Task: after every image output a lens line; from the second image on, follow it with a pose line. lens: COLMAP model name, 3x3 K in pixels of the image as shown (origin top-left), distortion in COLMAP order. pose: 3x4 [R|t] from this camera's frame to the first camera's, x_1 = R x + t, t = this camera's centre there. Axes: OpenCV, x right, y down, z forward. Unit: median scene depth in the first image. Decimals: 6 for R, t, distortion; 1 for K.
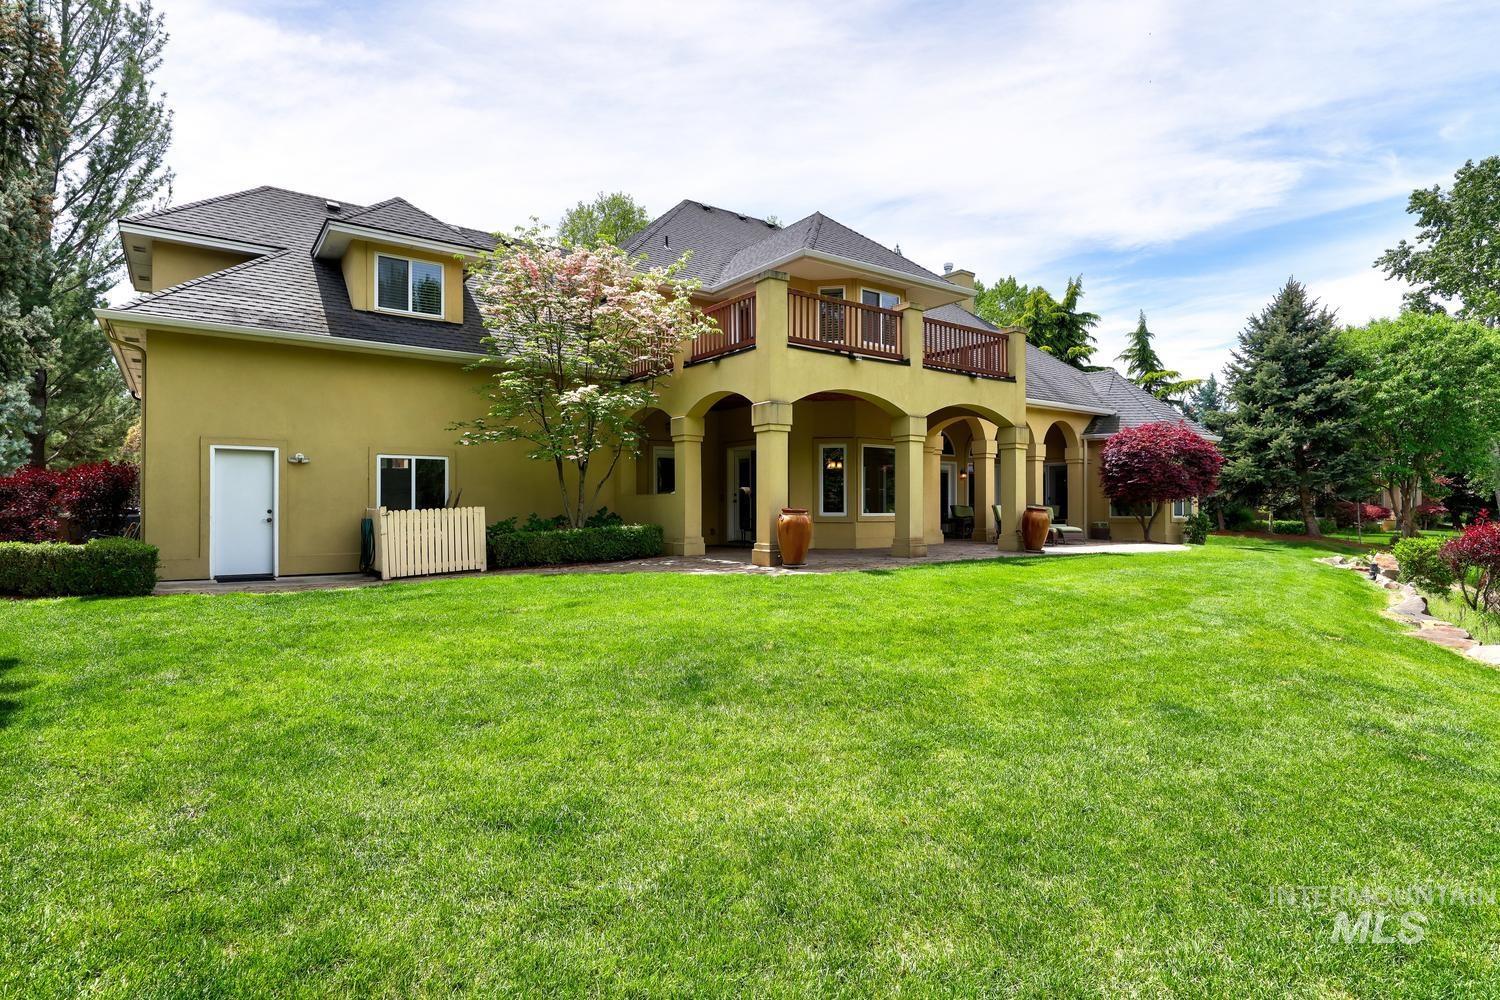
lens RADIAL K [[795.0, 0, 742.5], [0, 795.0, 500.7], [0, 0, 1]] dist [0.005486, -0.000073]
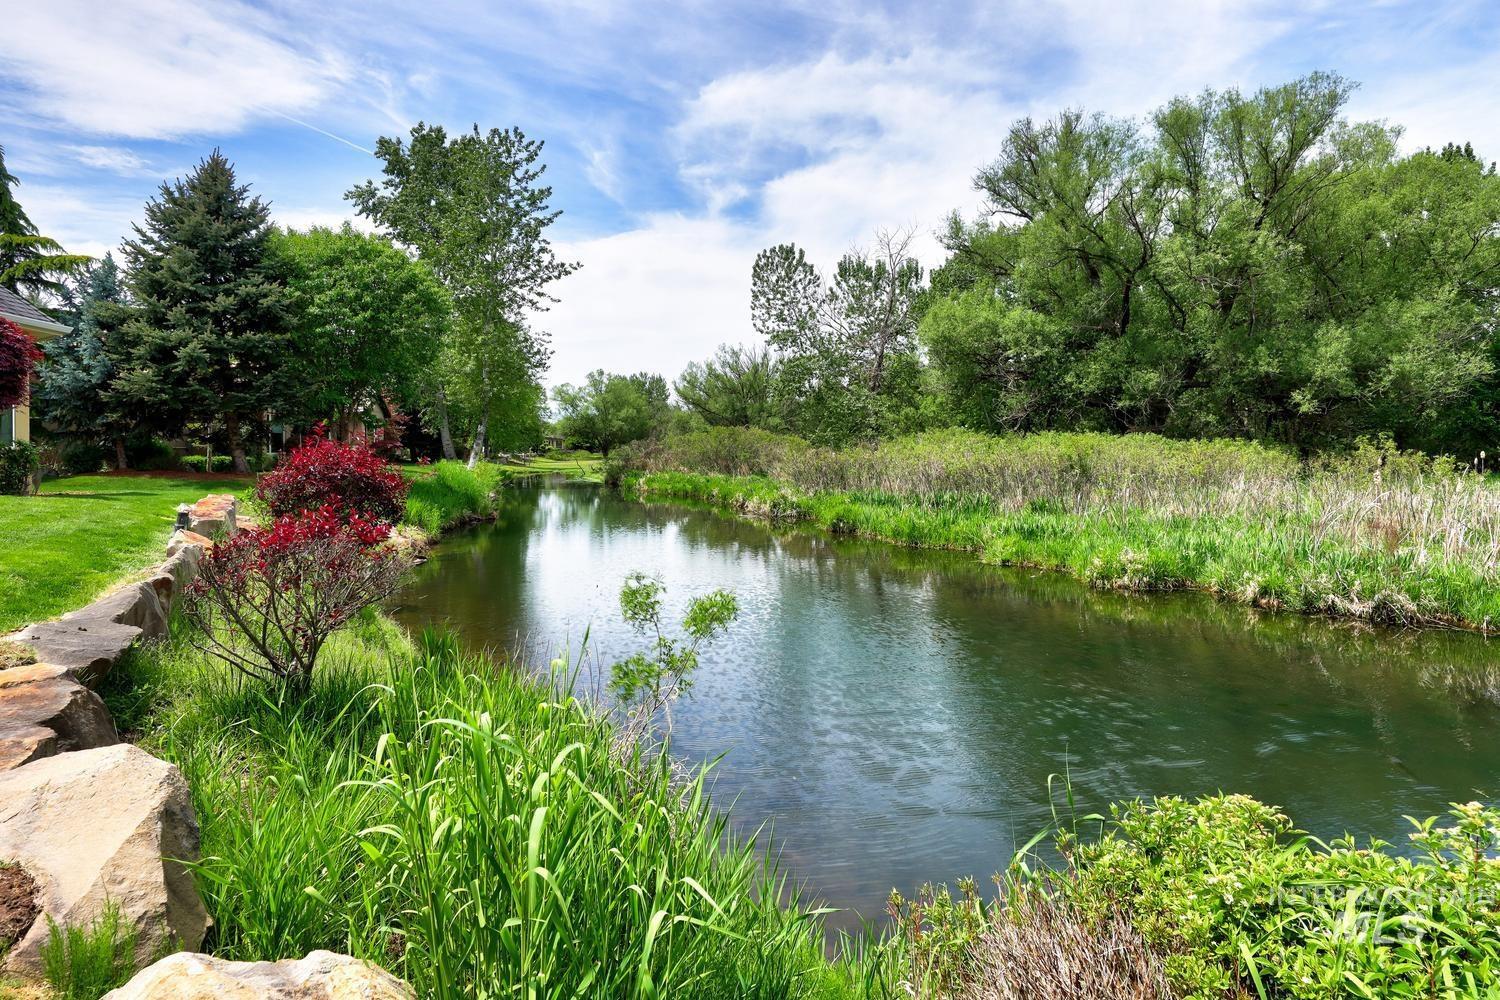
lens RADIAL K [[795.0, 0, 762.9], [0, 795.0, 447.5], [0, 0, 1]] dist [0.005486, -0.000073]
pose [[0.440307, 0.000964, 0.897847, 0.216307], [-0.007997, 0.999964, 0.002848, 0.011208], [-0.897812, -0.008435, 0.440299, 0.159489]]
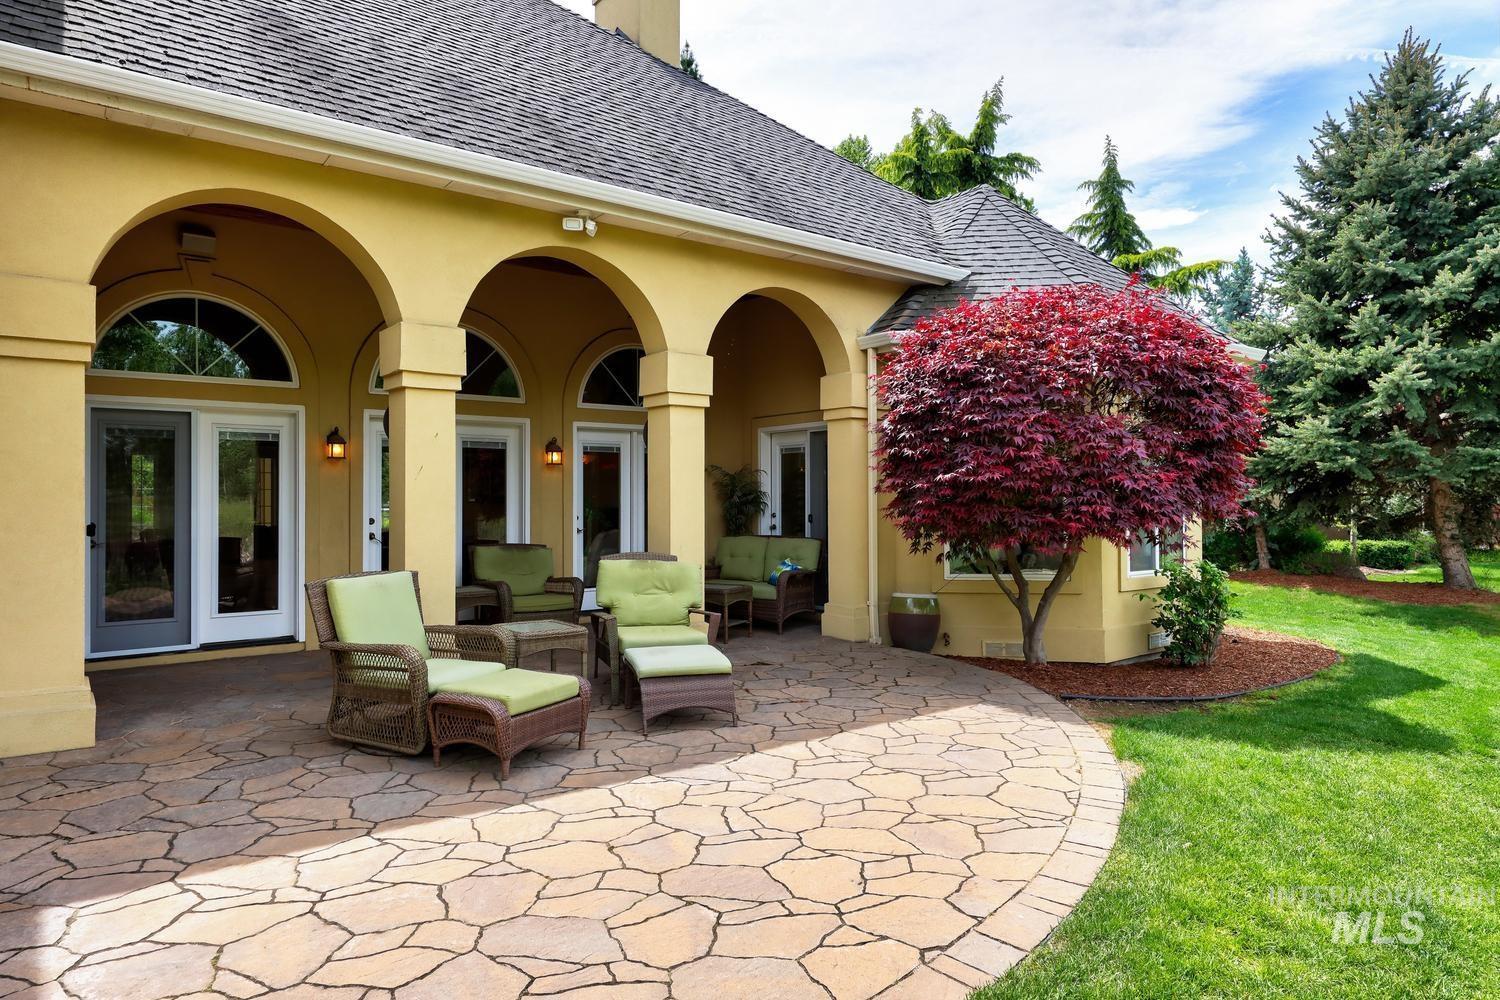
lens RADIAL K [[890.9, 0, 752.6], [0, 890.9, 487.4], [0, 0, 1]] dist [-0.000143, 0.000461]
pose [[0.999763, -0.001145, 0.021730, 0.296949], [0.001165, 0.999999, -0.000917, -0.013981], [-0.021729, 0.000942, 0.999763, 0.494556]]
